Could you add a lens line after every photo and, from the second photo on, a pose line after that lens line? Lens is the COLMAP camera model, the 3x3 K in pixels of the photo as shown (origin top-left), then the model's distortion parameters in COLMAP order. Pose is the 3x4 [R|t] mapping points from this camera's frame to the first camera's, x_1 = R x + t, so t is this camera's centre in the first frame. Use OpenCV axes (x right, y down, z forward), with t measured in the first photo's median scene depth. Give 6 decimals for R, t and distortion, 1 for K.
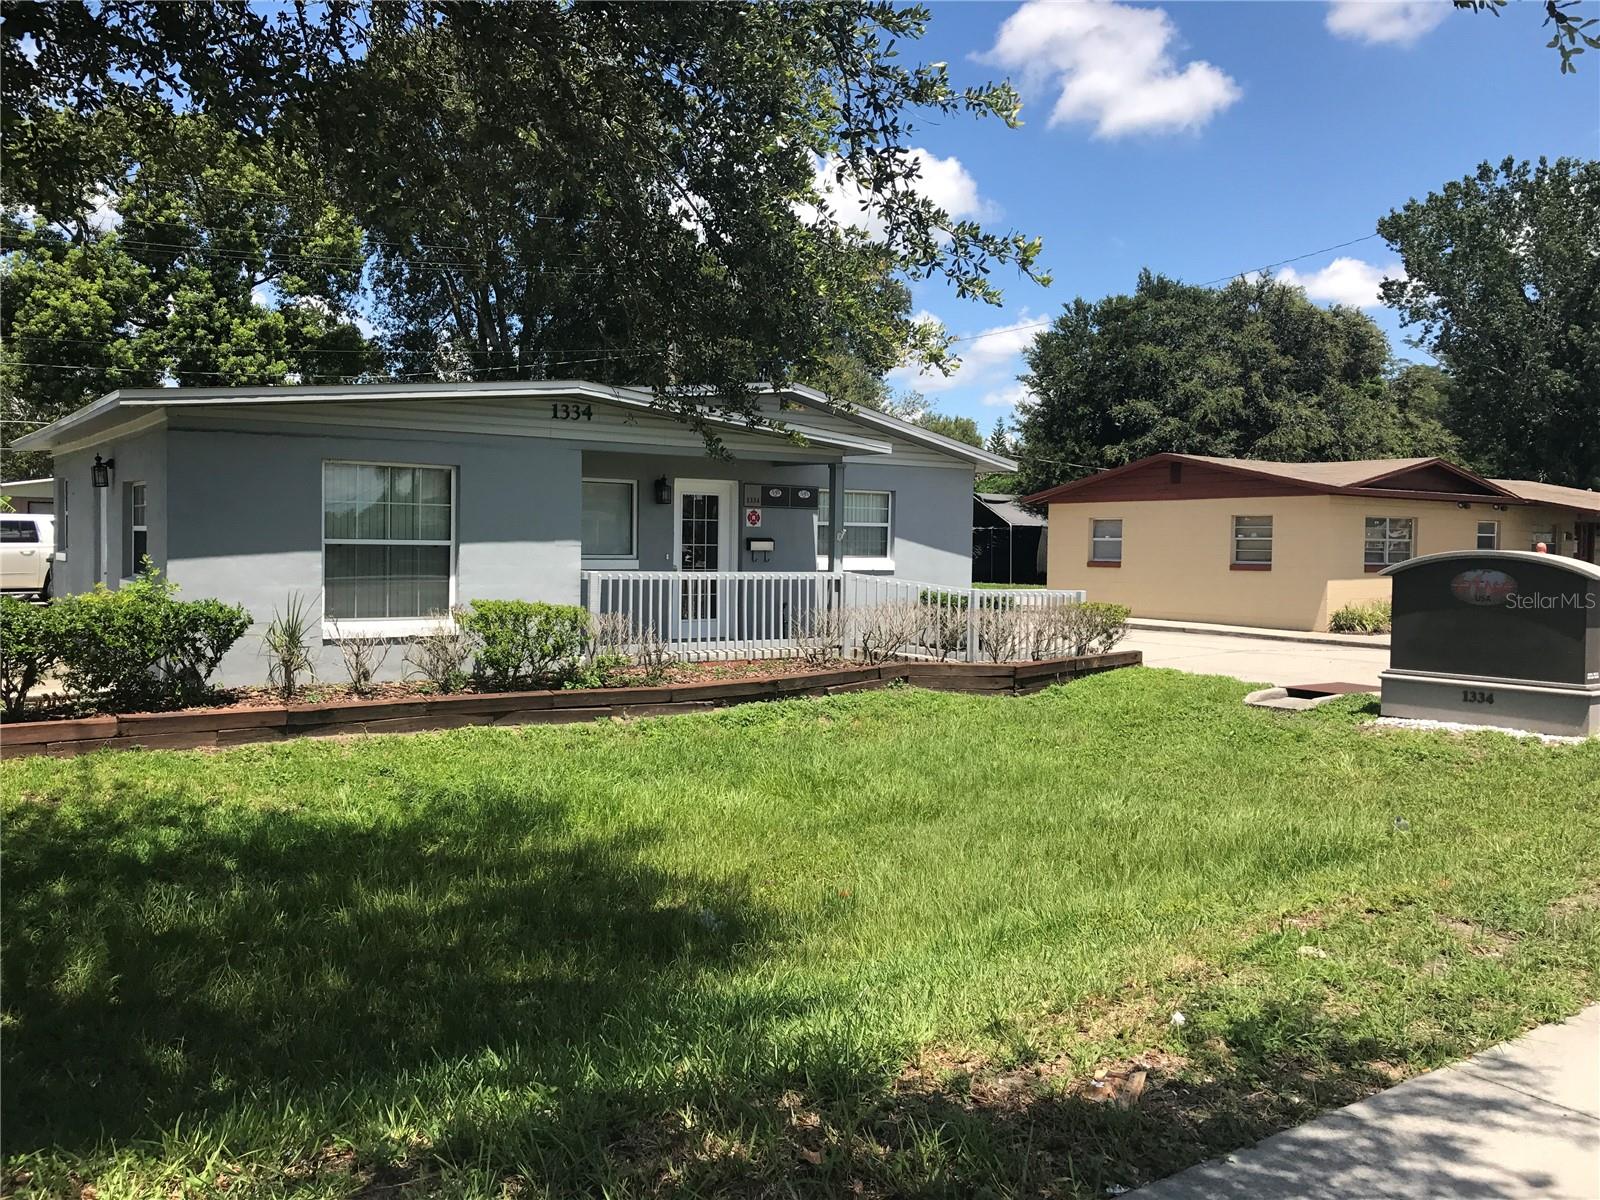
lens RADIAL K [[1326.2, 0, 891.9], [0, 1326.2, 567.0], [0, 0, 1]] dist [-0.011477, 0.014935]
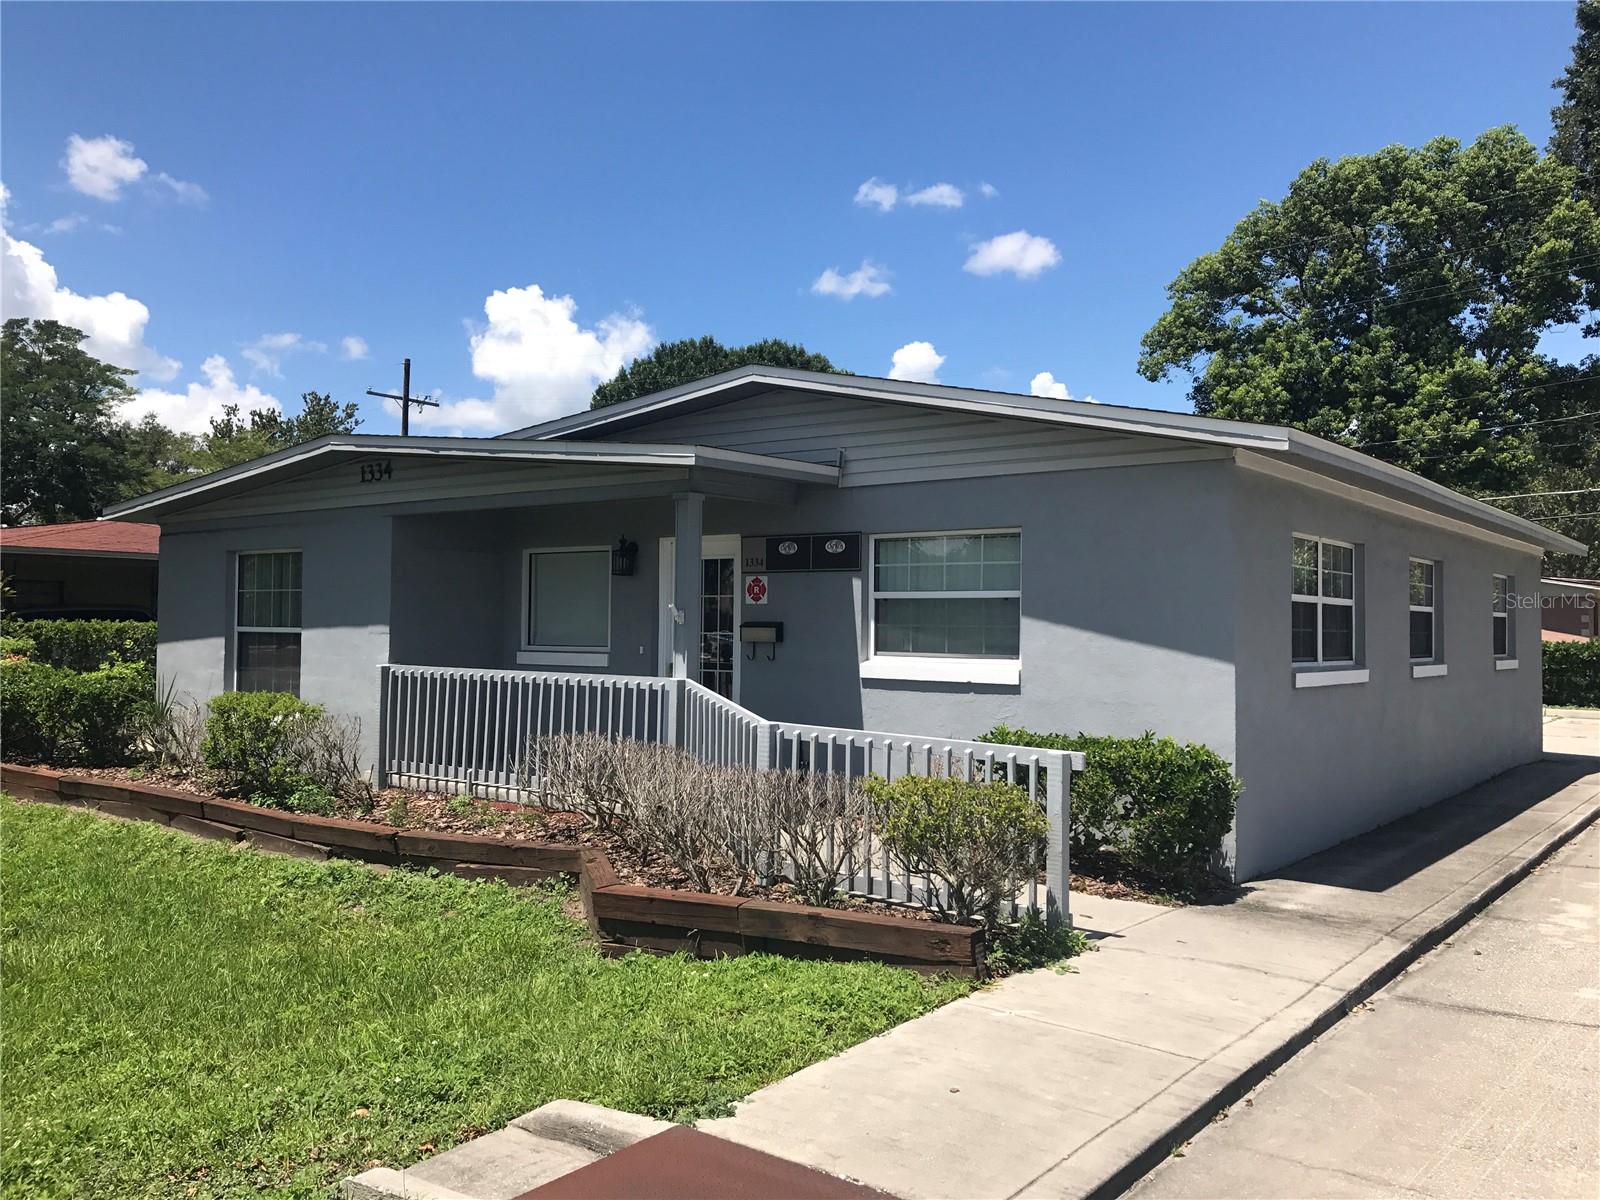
lens RADIAL K [[1327.5, 0, 800.0], [0, 1327.5, 600.0], [0, 0, 1]] dist [-0.003353, 0.063184]
pose [[0.205529, -0.034136, -0.978056, 0.491240], [-0.024389, 0.998902, -0.039988, -0.008133], [0.978347, 0.032073, 0.204470, 0.862747]]
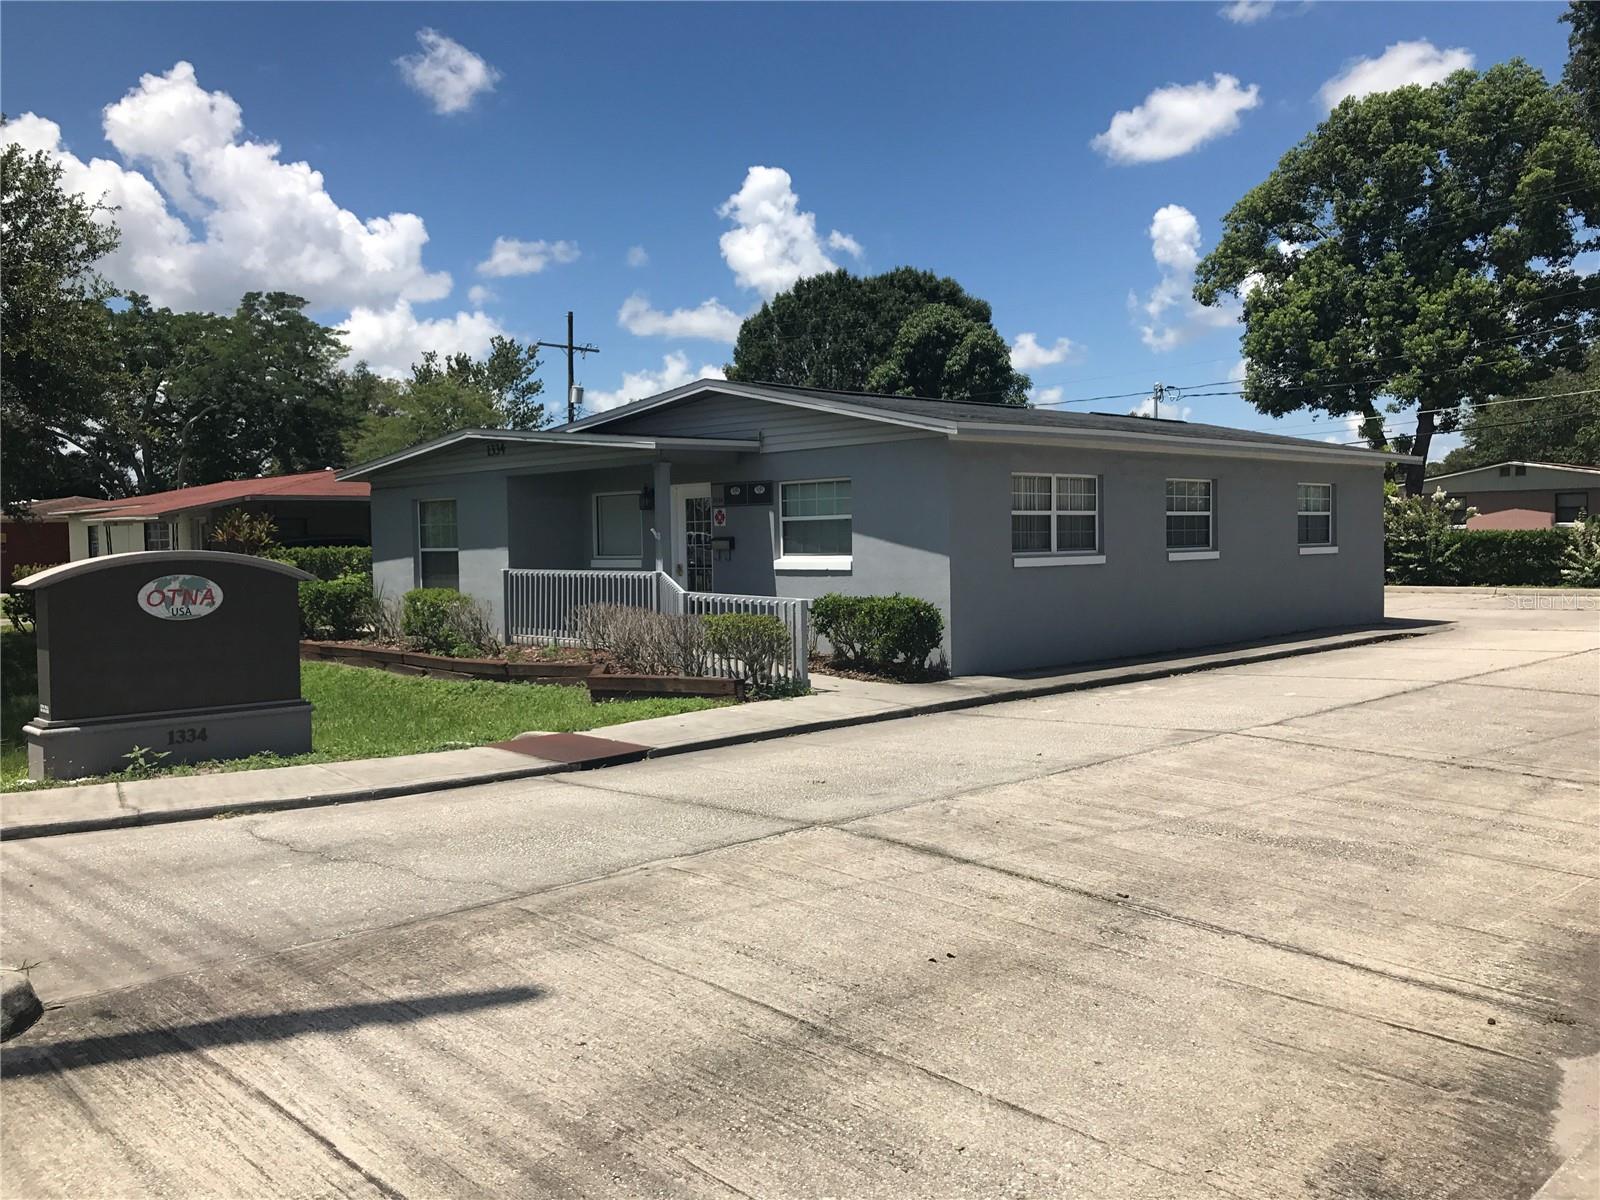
lens RADIAL K [[1320.4, 0, 800.0], [0, 1320.4, 600.0], [0, 0, 1]] dist [0.097061, -0.130750]
pose [[0.062711, 0.028416, -0.997627, 0.875885], [0.000902, 0.999593, 0.028528, -0.002896], [0.998031, -0.002689, 0.062660, 0.964173]]
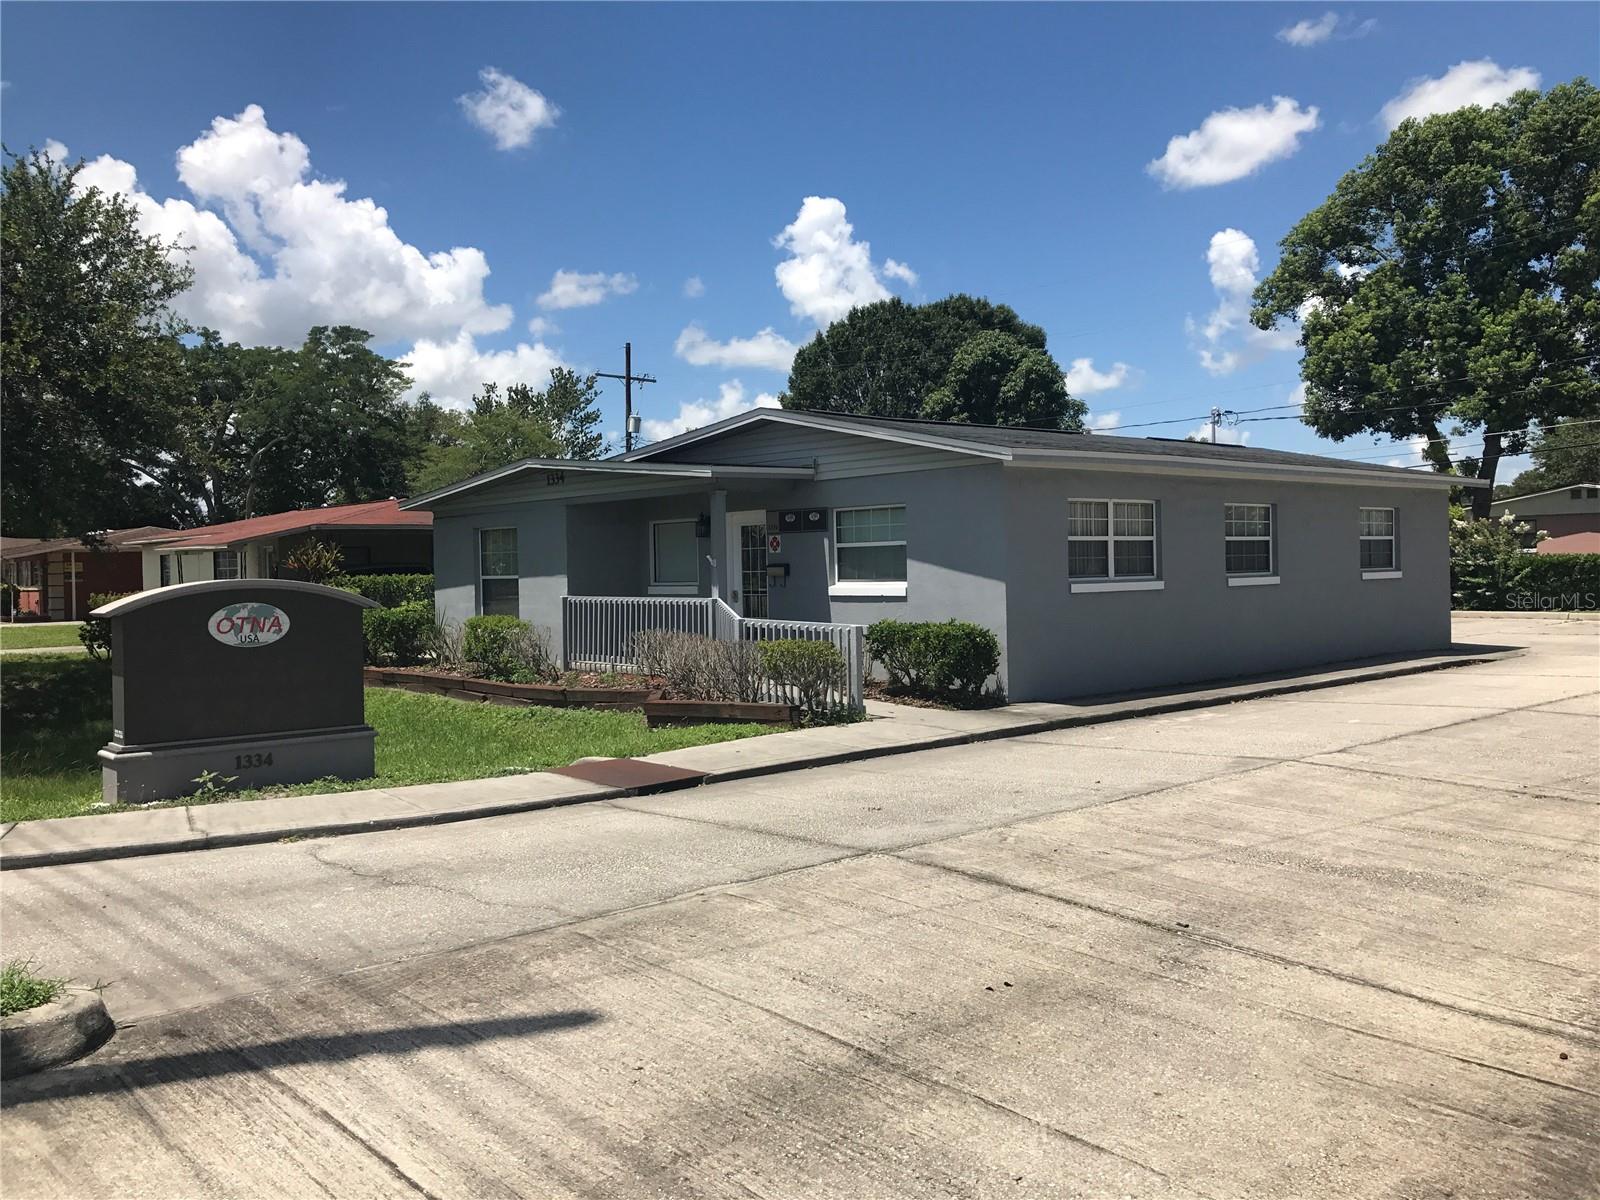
lens RADIAL K [[1316.6, 0, 805.4], [0, 1316.6, 593.9], [0, 0, 1]] dist [0.129683, -0.180127]
pose [[0.025110, 0.003878, -0.999677, 0.878779], [0.003666, 0.999985, 0.003971, -0.002907], [0.999678, -0.003765, 0.025095, 0.964202]]
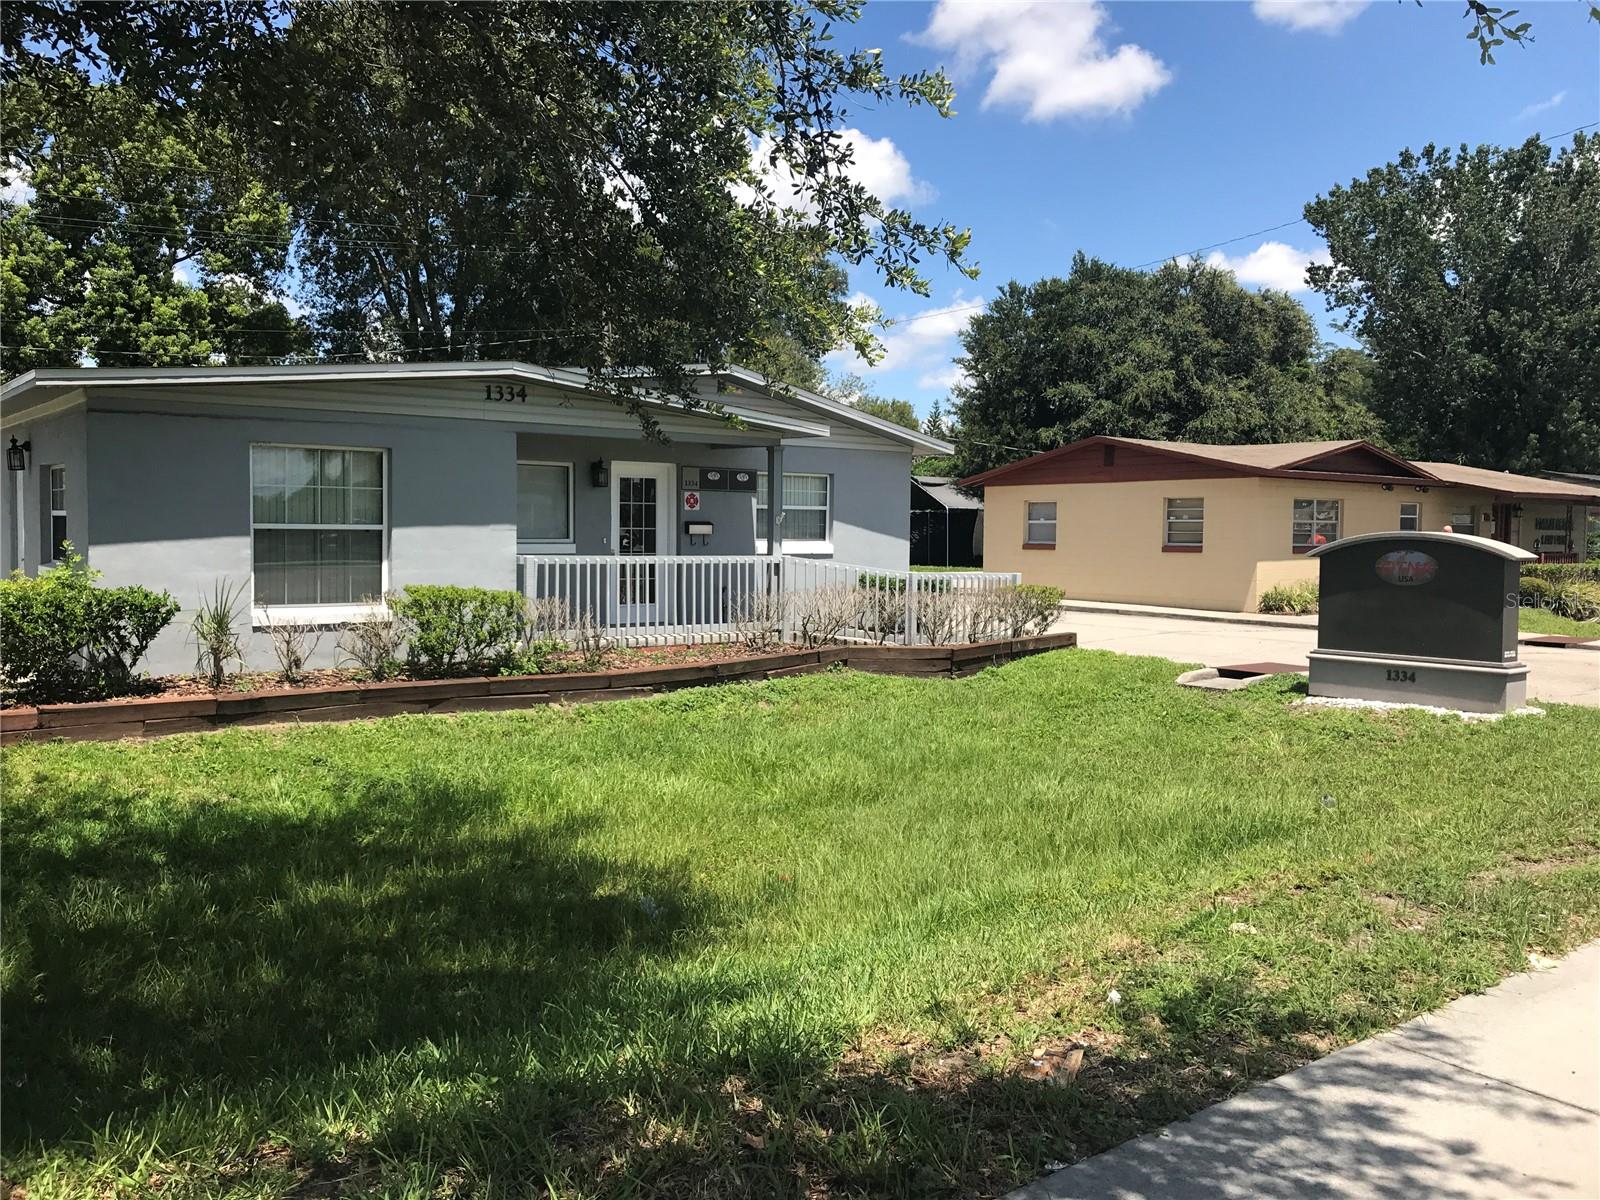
lens RADIAL K [[1292.1, 0, 820.8], [0, 1292.1, 592.6], [0, 0, 1]] dist [0.003506, -0.006334]
pose [[0.999989, -0.003854, -0.002853, -0.005117], [0.003944, 0.999463, 0.032541, 0.000124], [0.002726, -0.032552, 0.999466, 0.032779]]
